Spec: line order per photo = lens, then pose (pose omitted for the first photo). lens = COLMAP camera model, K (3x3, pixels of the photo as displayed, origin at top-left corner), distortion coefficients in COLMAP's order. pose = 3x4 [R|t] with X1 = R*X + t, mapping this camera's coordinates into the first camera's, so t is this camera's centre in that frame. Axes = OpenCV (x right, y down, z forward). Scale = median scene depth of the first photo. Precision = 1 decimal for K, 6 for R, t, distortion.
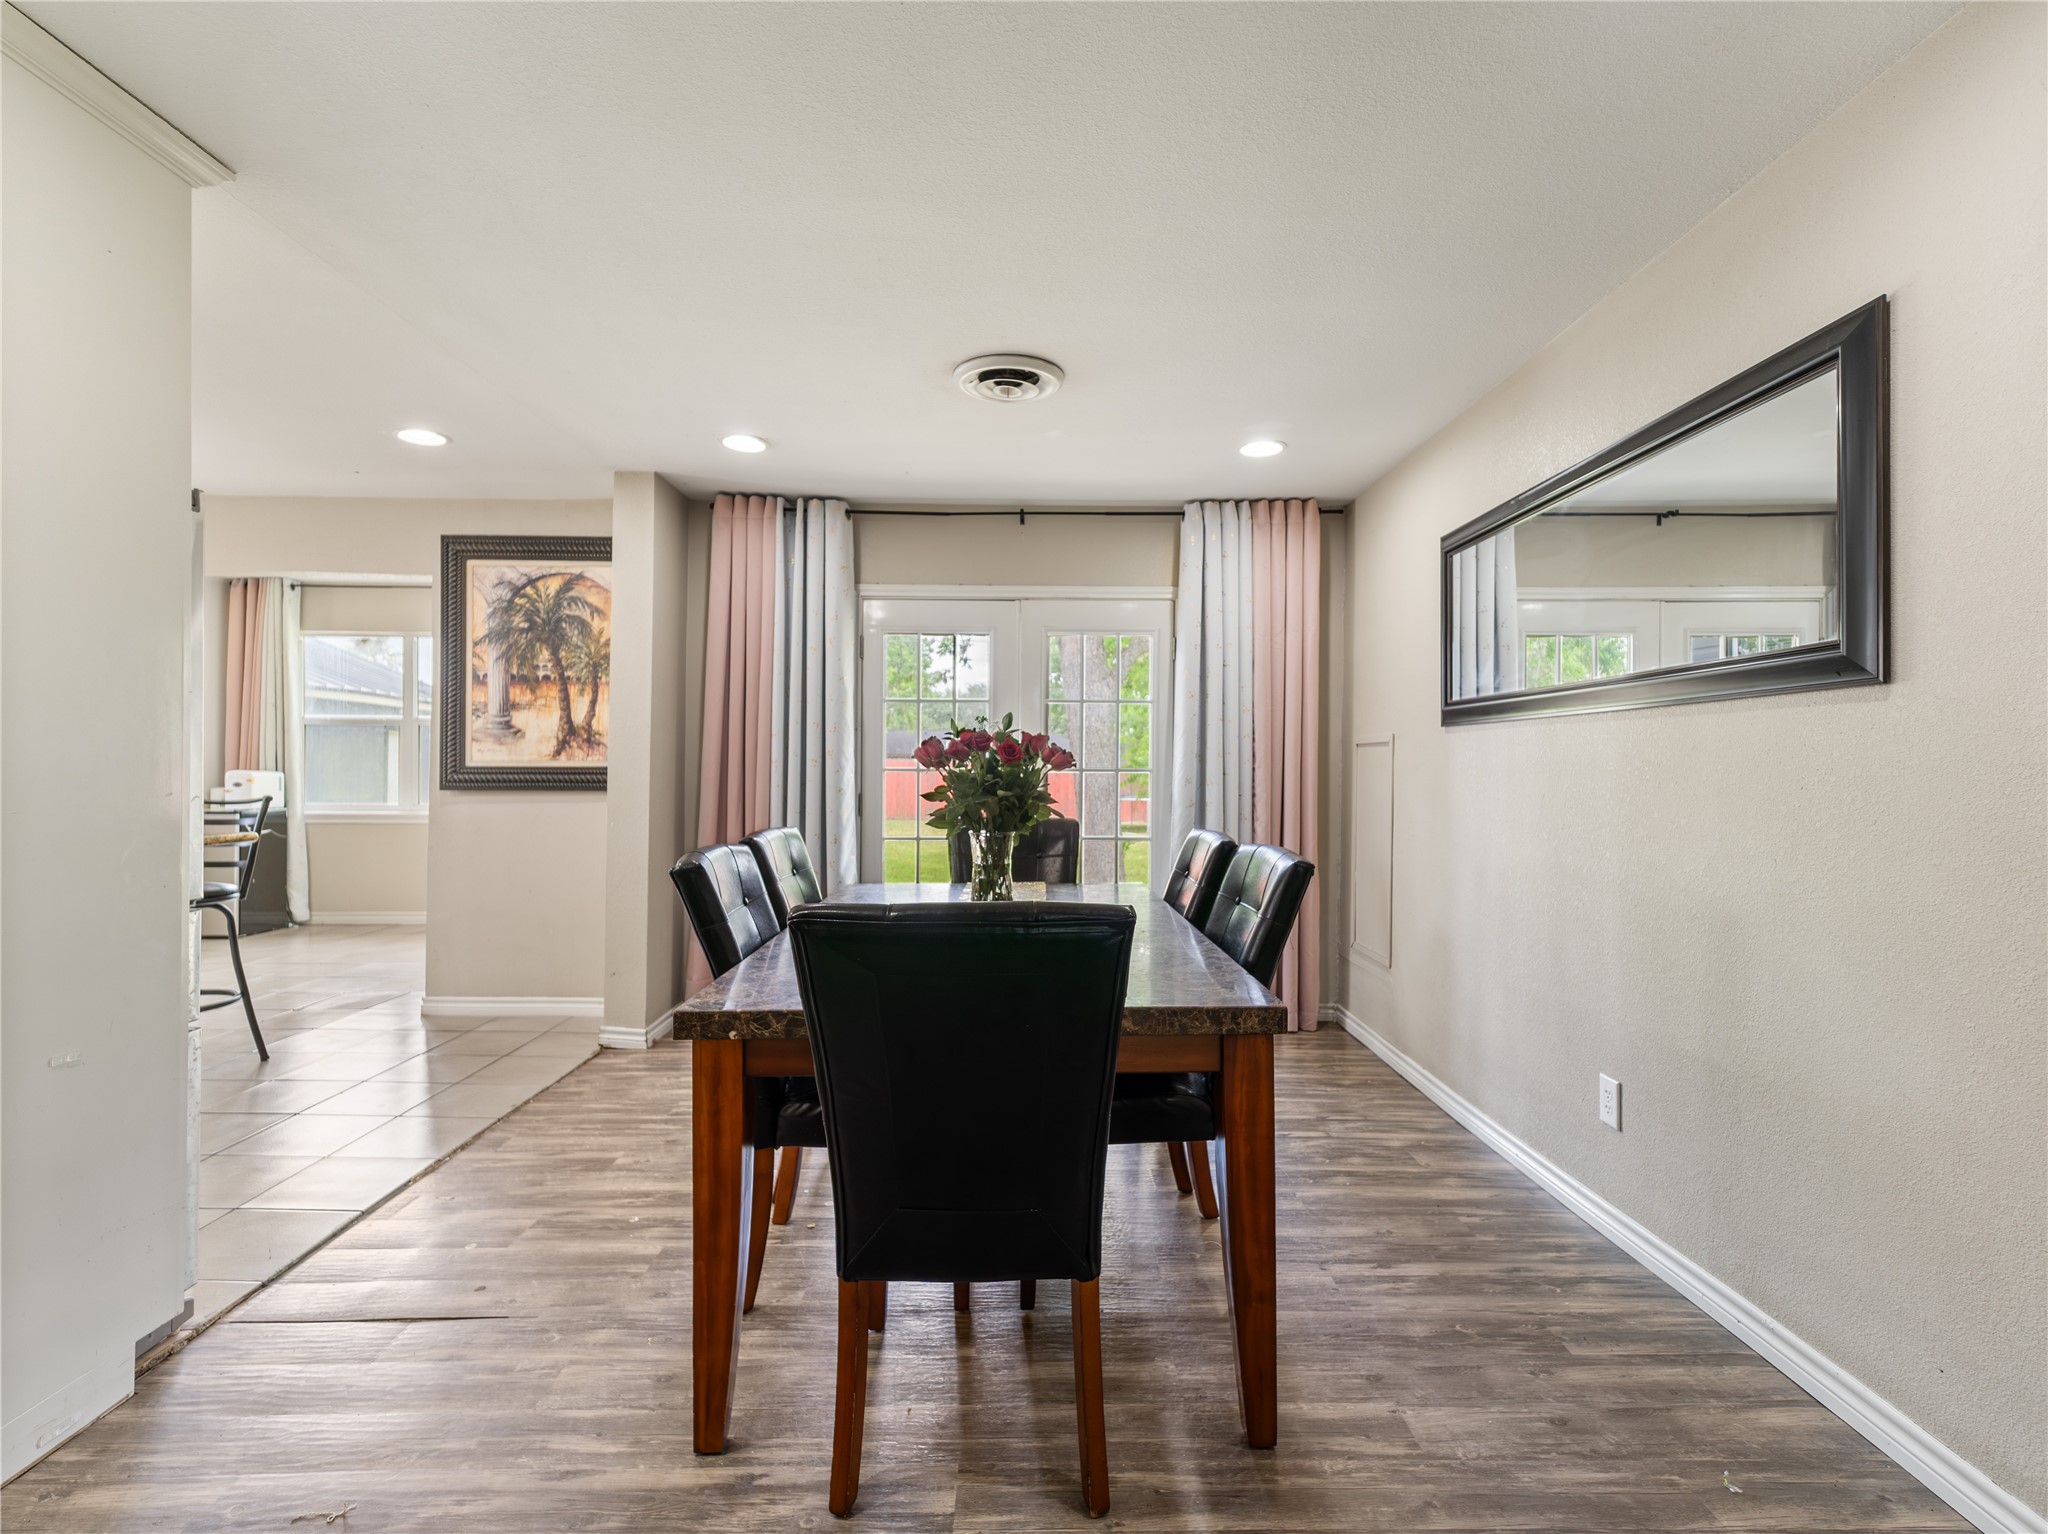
lens RADIAL K [[968.1, 0, 1029.0], [0, 968.1, 767.3], [0, 0, 1]] dist [0.002553, 0.000526]
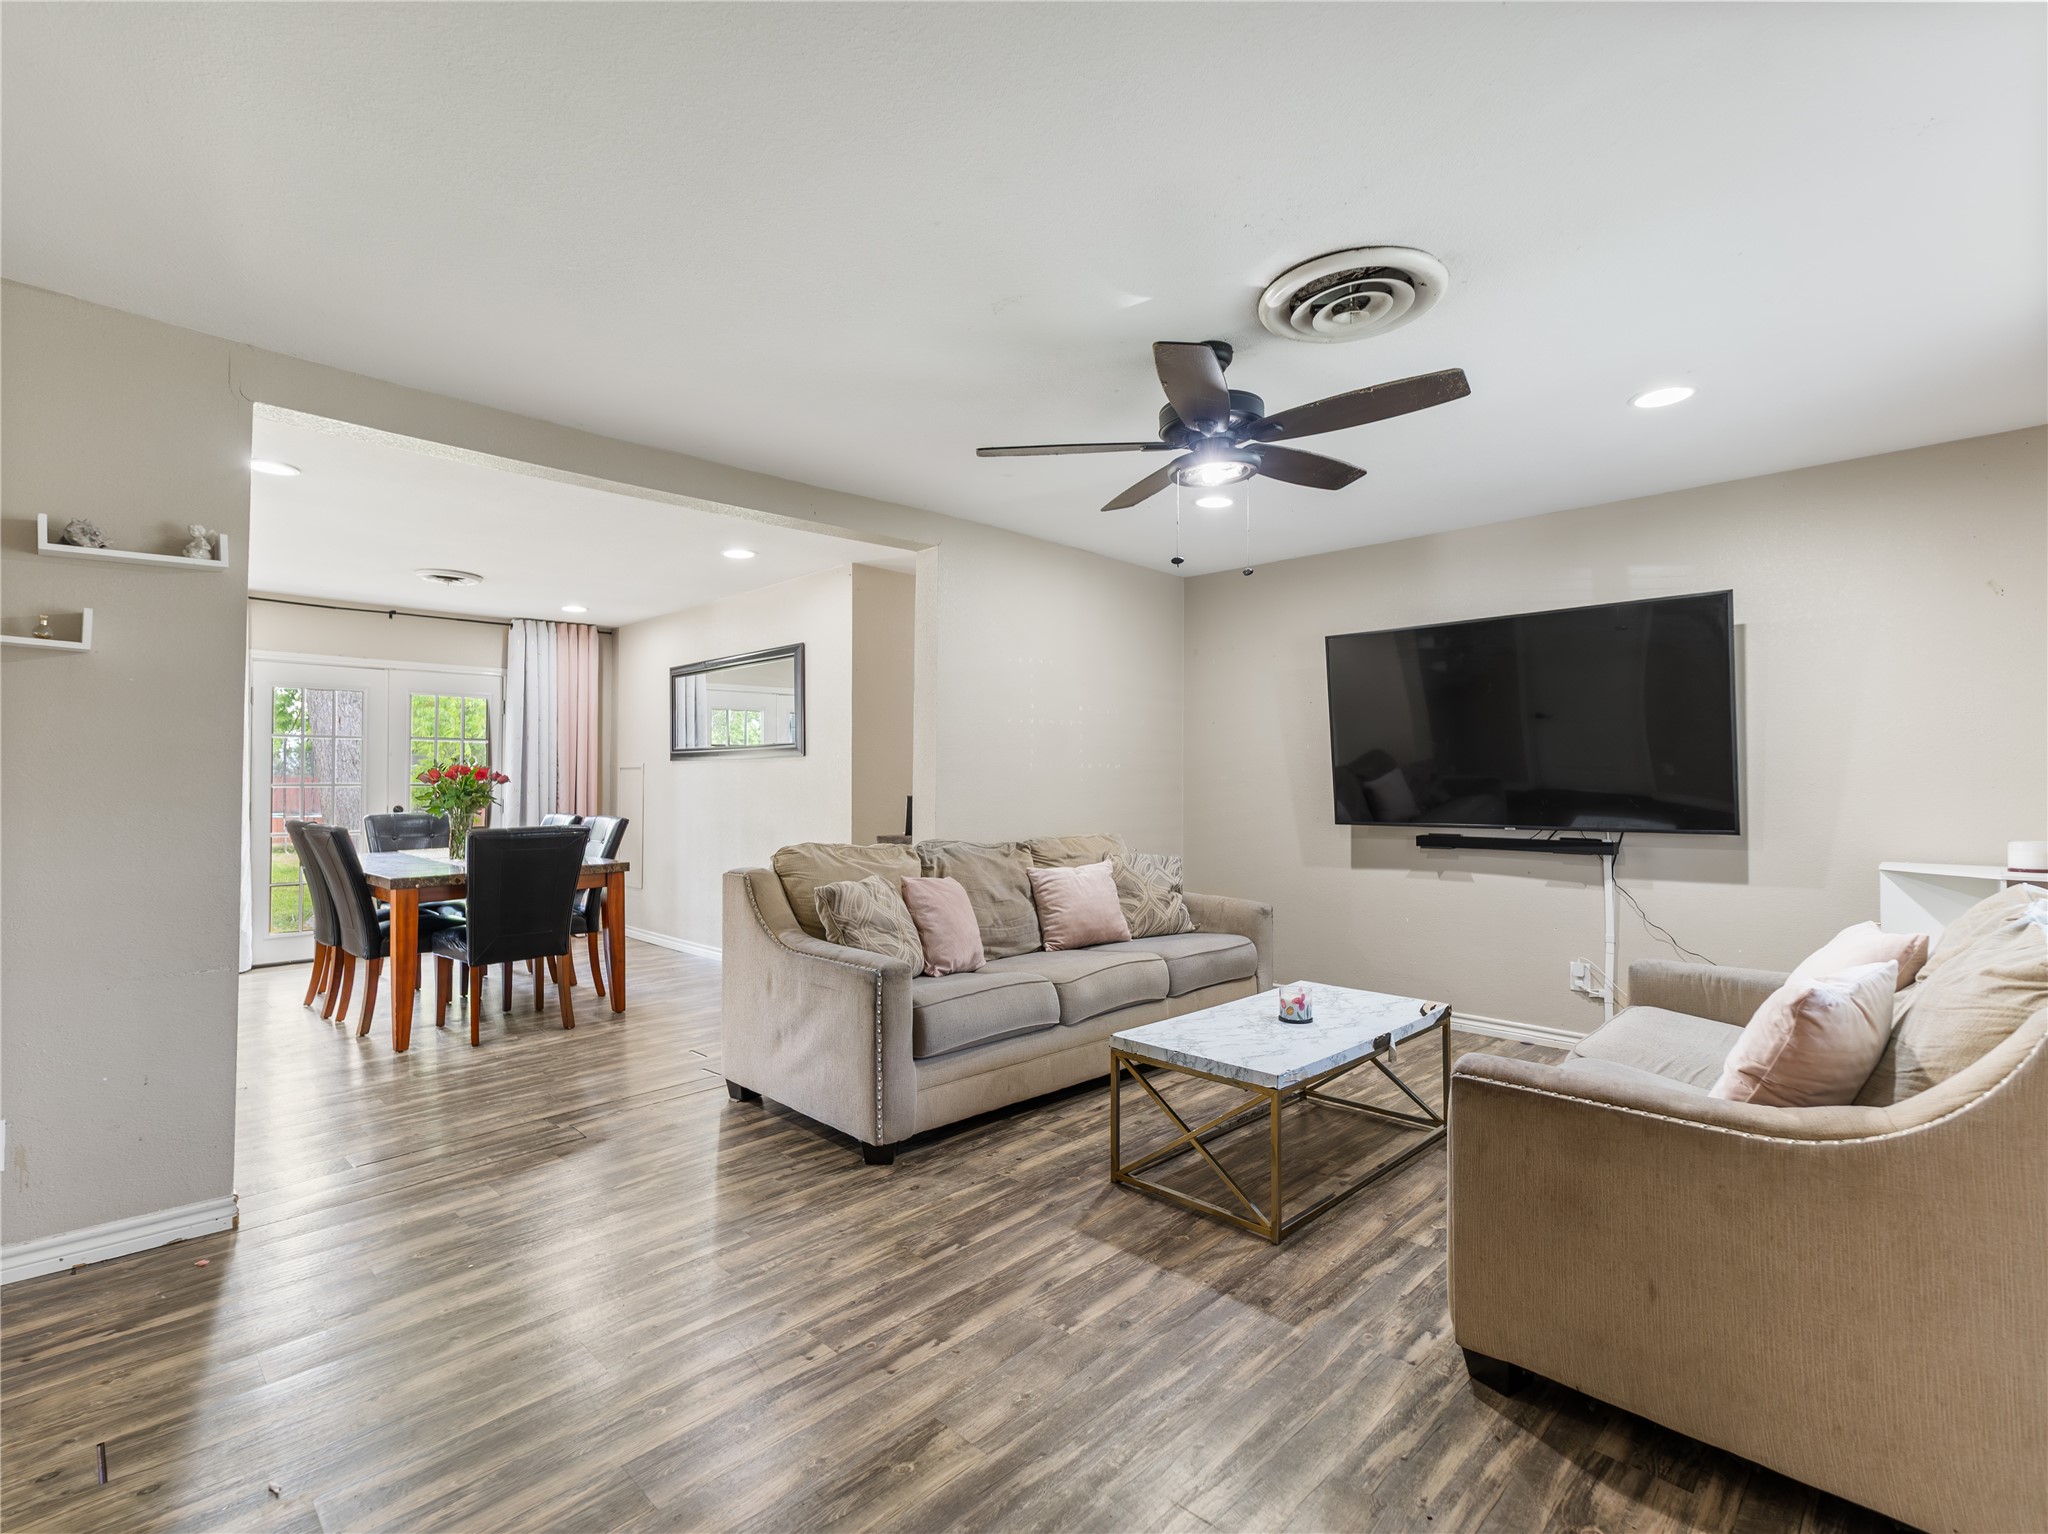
lens RADIAL K [[968.1, 0, 1029.0], [0, 968.1, 767.3], [0, 0, 1]] dist [0.002553, 0.000526]
pose [[0.710455, 0.004348, 0.703729, -0.367015], [0.003978, 0.999940, -0.010195, -0.004015], [-0.703731, 0.010042, 0.710395, -0.761491]]
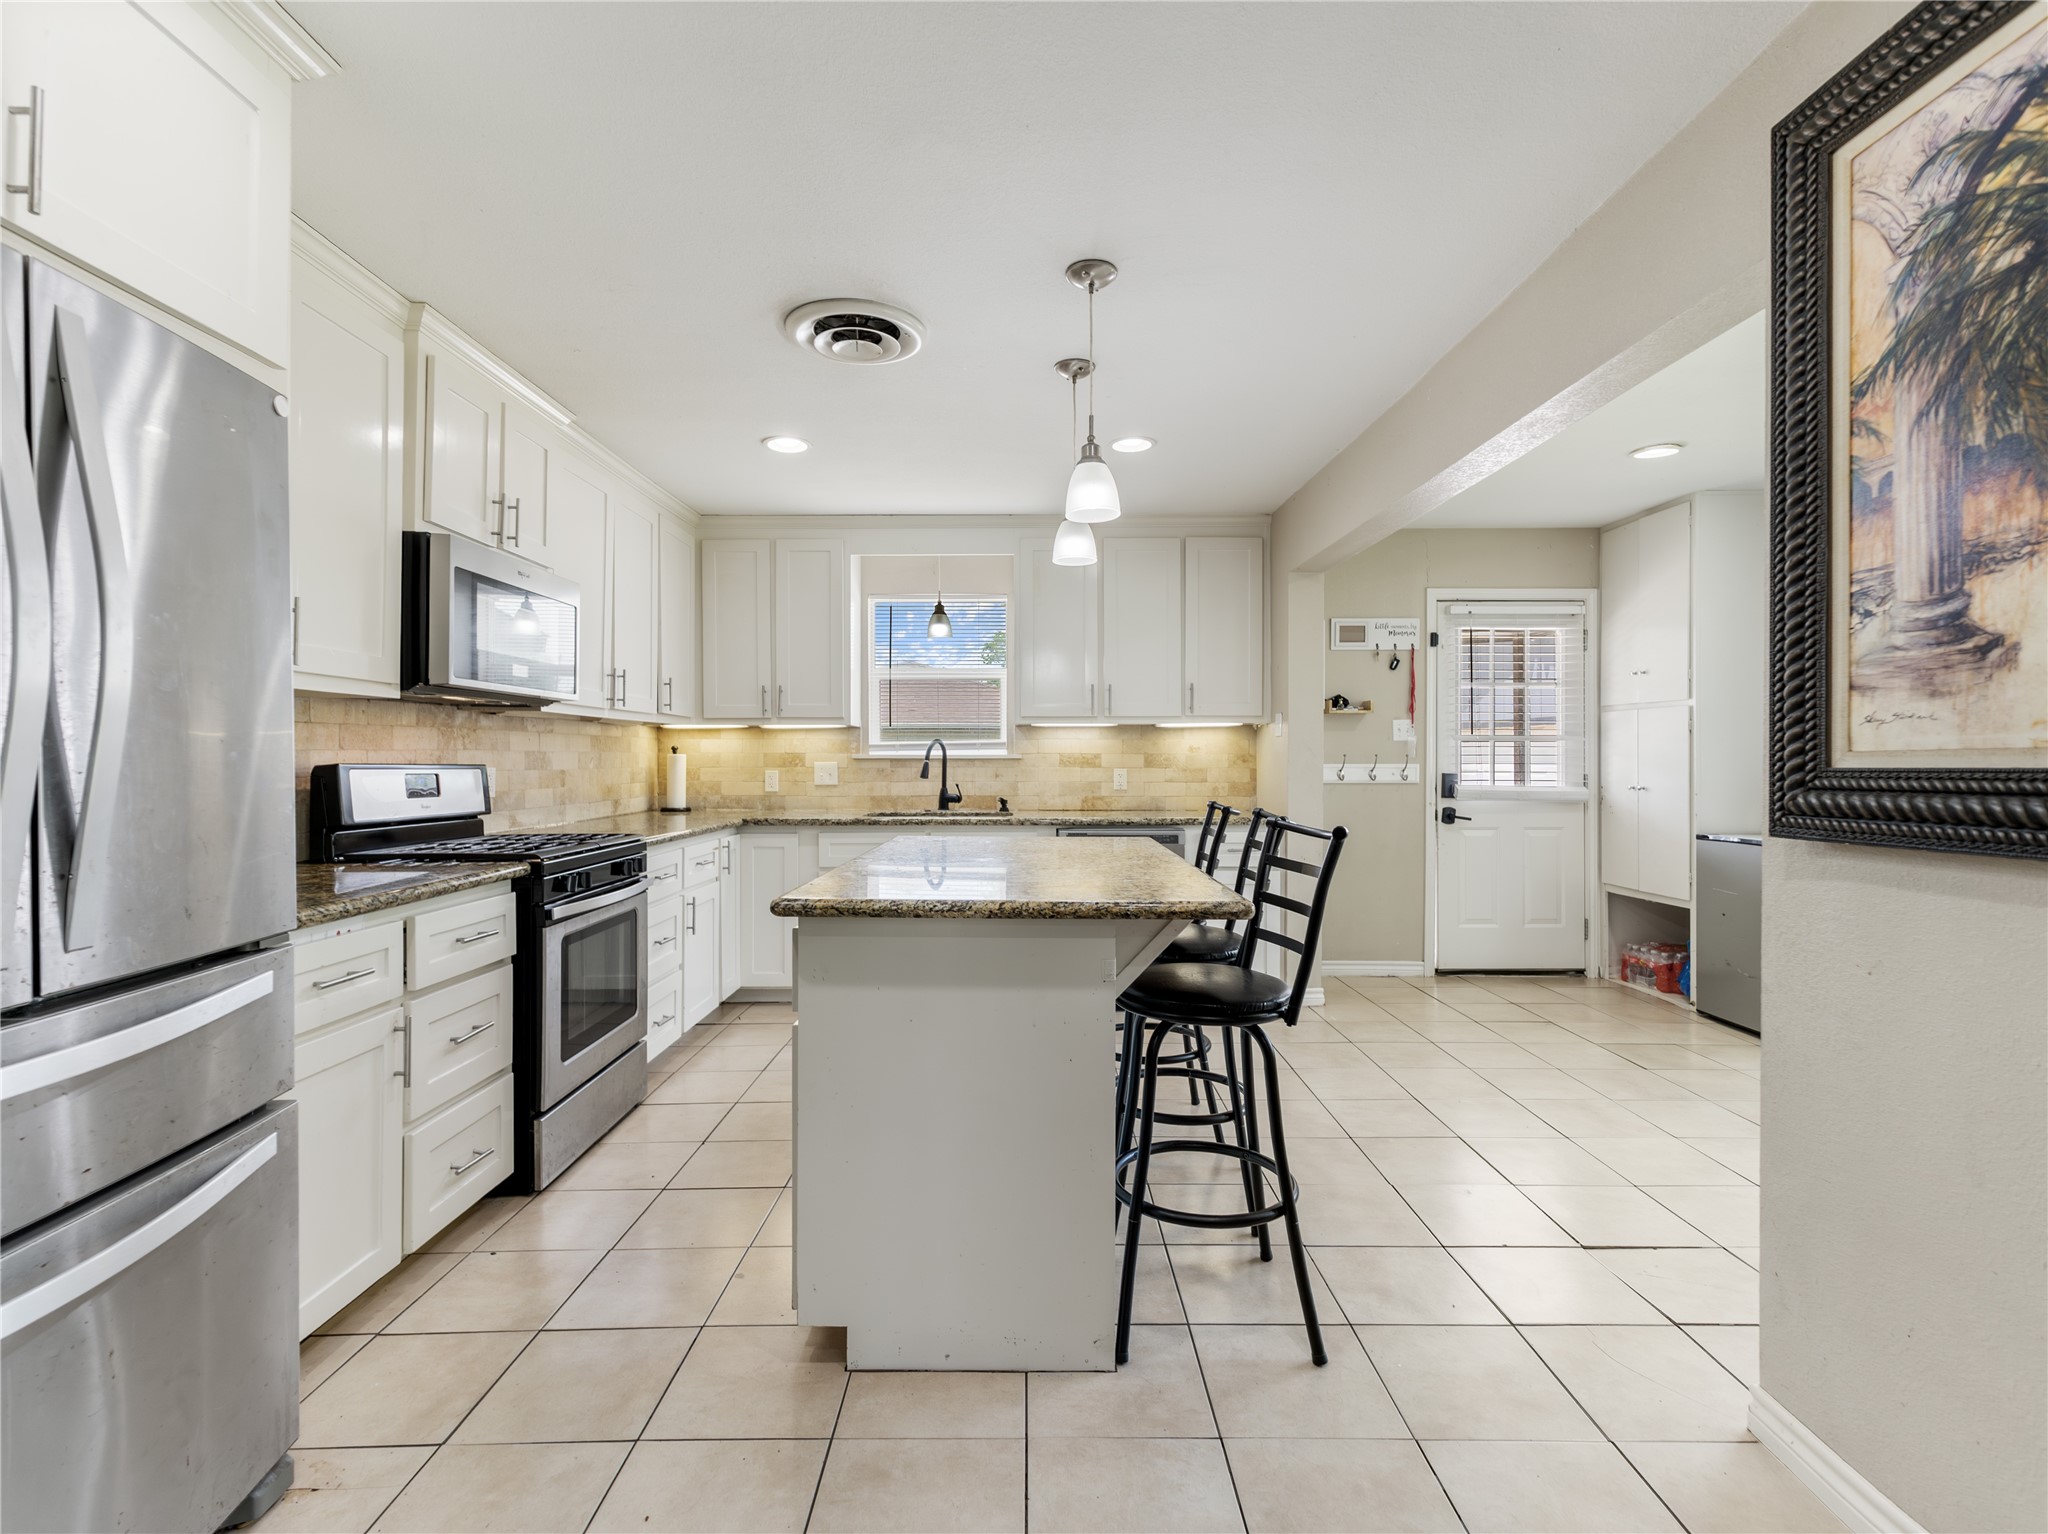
lens RADIAL K [[969.6, 0, 1026.9], [0, 969.6, 758.1], [0, 0, 1]] dist [0.005203, 0.000952]
pose [[-0.011339, -0.013625, -0.999843, -0.246896], [-0.003428, 0.999902, -0.013587, 0.000787], [0.999930, 0.003274, -0.011385, 0.739158]]
